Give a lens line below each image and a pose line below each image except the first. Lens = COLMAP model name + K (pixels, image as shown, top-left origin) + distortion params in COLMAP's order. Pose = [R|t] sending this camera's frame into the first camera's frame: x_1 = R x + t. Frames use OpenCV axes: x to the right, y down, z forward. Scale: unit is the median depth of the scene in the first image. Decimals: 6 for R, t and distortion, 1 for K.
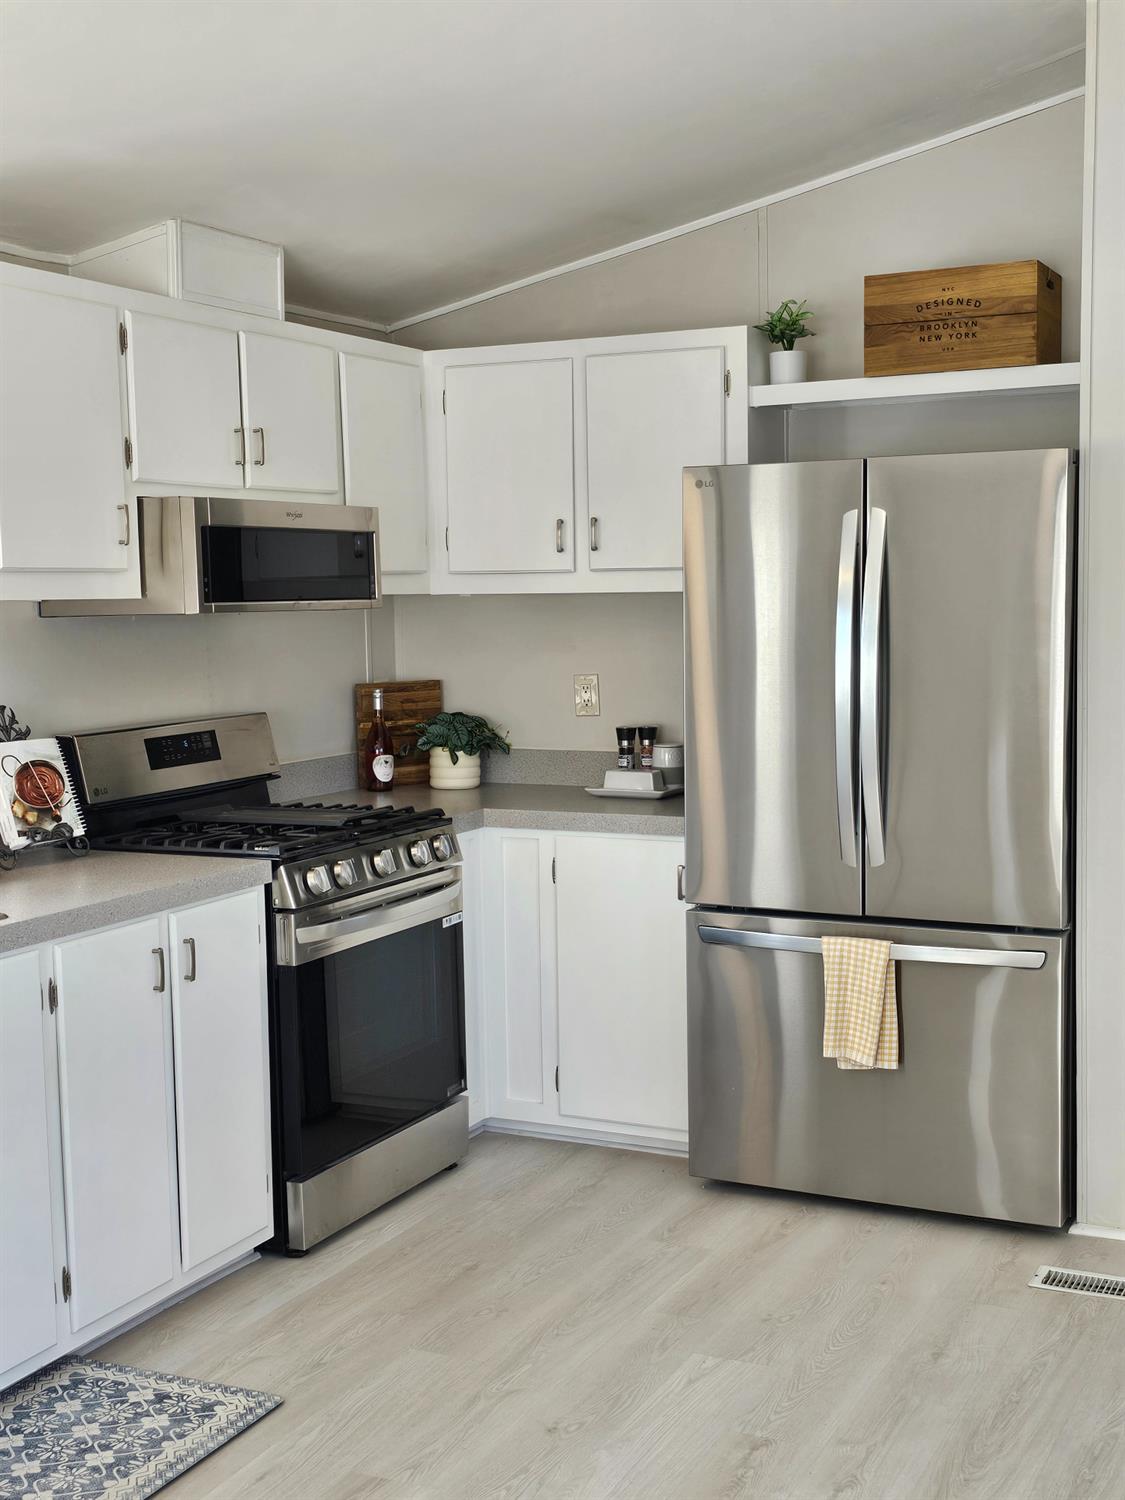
lens RADIAL K [[1844.8, 0, 562.5], [0, 1844.8, 750.0], [0, 0, 1]] dist [0.150628, -0.430207]
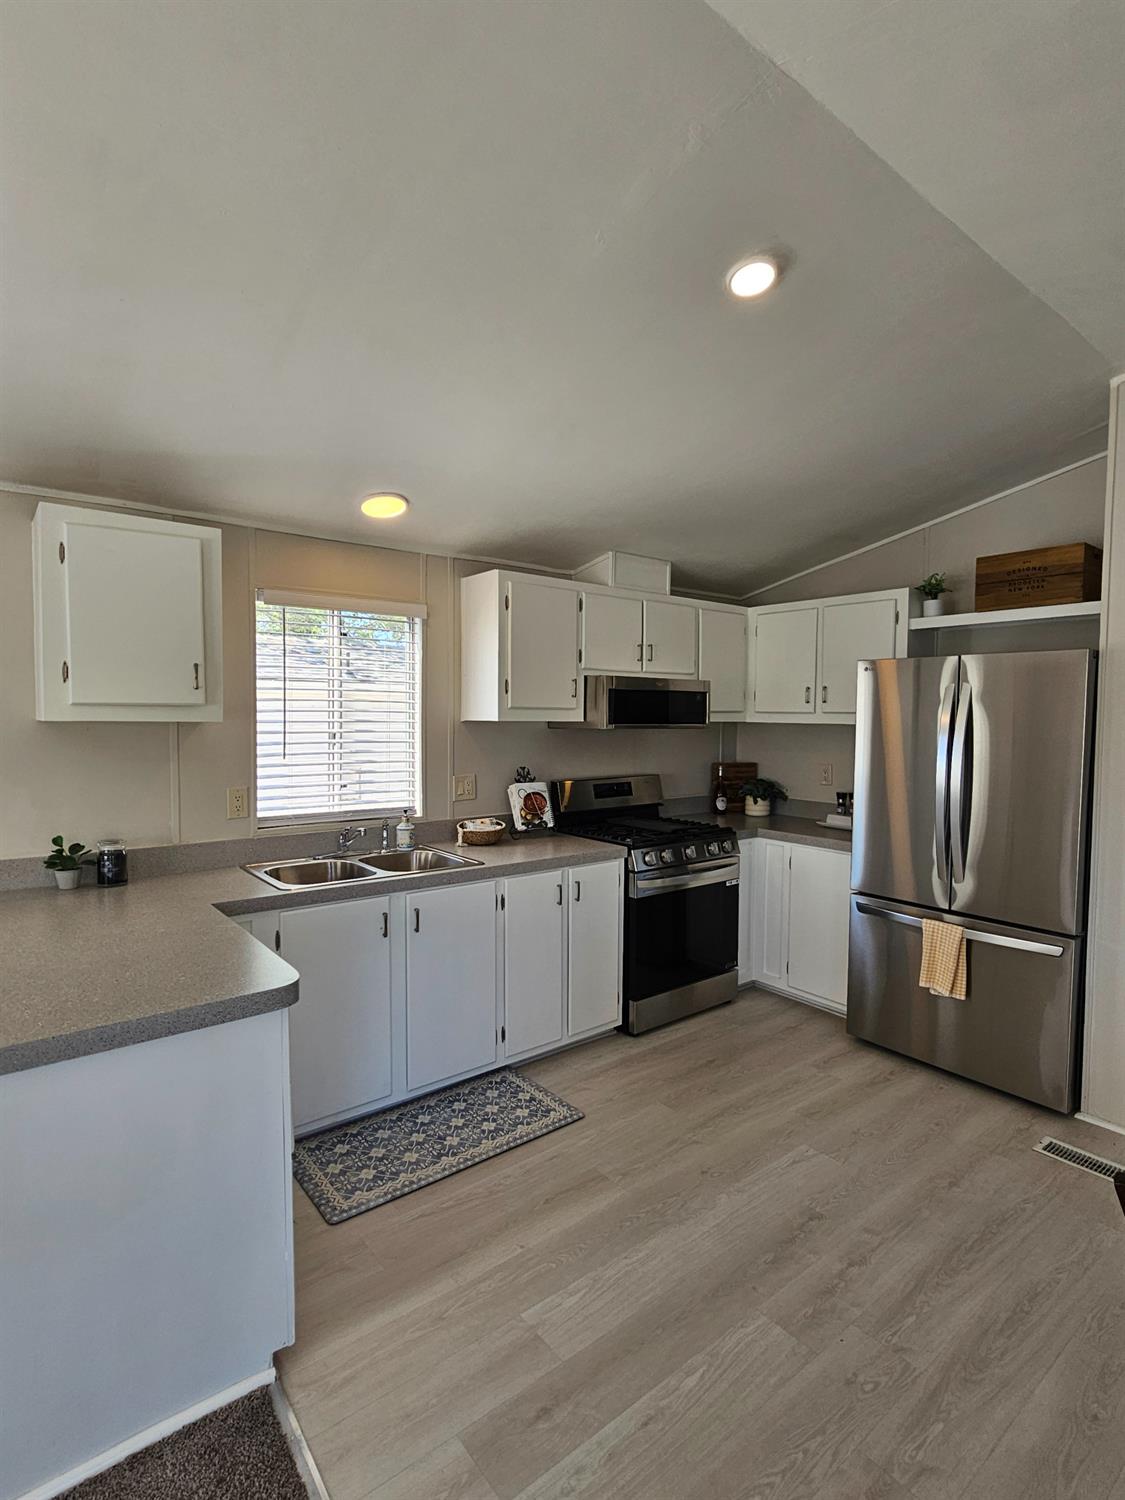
lens RADIAL K [[746.5, 0, 557.5], [0, 746.5, 749.8], [0, 0, 1]] dist [-0.008833, 0.000203]
pose [[0.900439, 0.046208, -0.432521, 0.123557], [-0.062739, 0.997741, -0.024021, -0.023627], [0.430434, 0.048766, 0.901304, 0.182088]]
